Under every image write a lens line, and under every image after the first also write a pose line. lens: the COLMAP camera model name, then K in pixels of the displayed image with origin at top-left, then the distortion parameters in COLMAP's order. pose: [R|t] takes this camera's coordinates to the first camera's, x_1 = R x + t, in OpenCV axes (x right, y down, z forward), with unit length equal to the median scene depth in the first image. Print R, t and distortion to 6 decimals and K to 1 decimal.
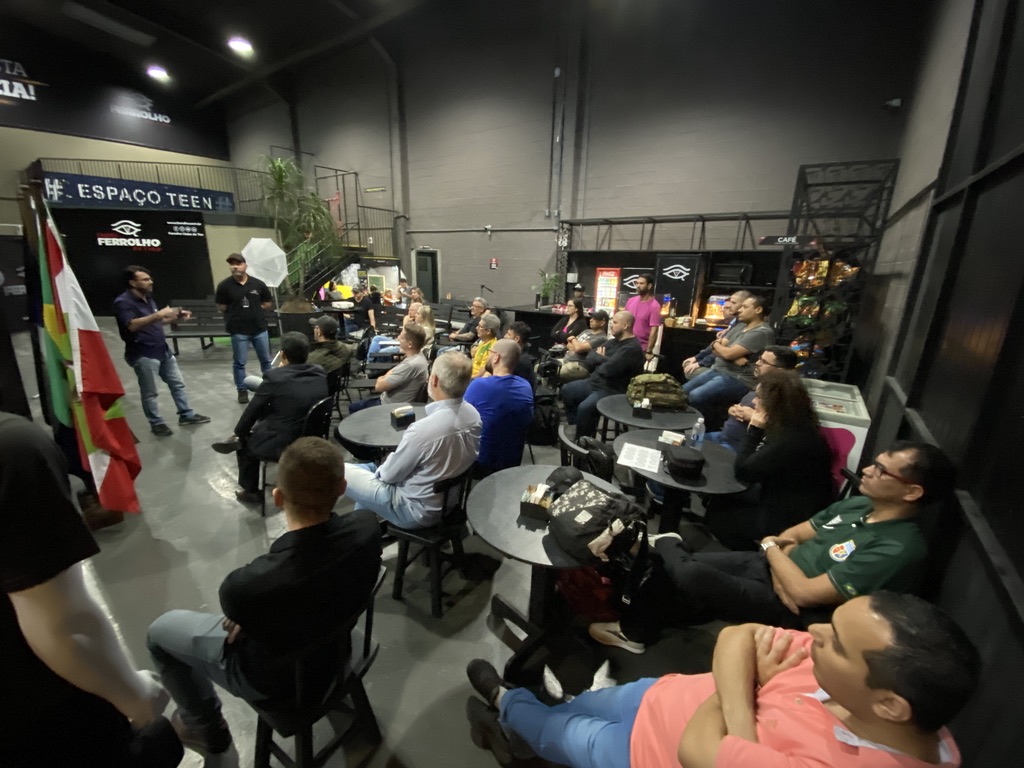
lens RADIAL K [[413.3, 0, 514.7], [0, 413.3, 386.7], [0, 0, 1]] dist [0.021720, -0.022045]
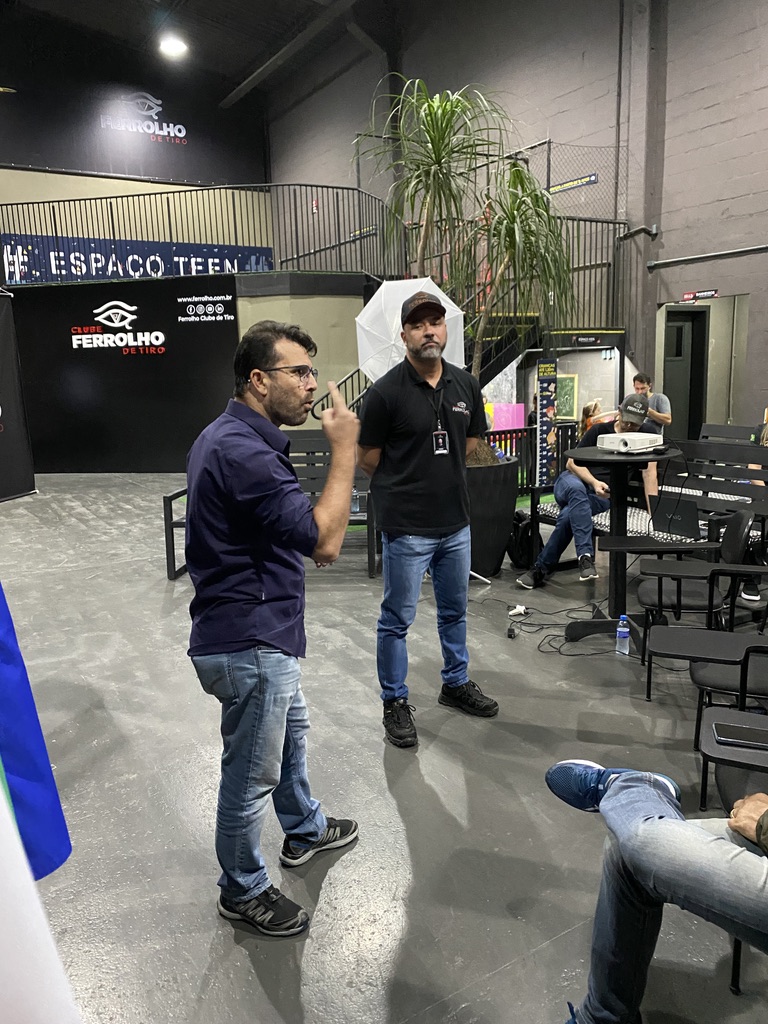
lens RADIAL K [[767.5, 0, 377.5], [0, 767.5, 511.2], [0, 0, 1]] dist [0.050710, -0.083023]
pose [[0.922331, 0.009510, -0.386283, -0.206248], [-0.047942, 0.994789, -0.089981, -0.043397], [0.383414, 0.101512, 0.917981, 0.202562]]
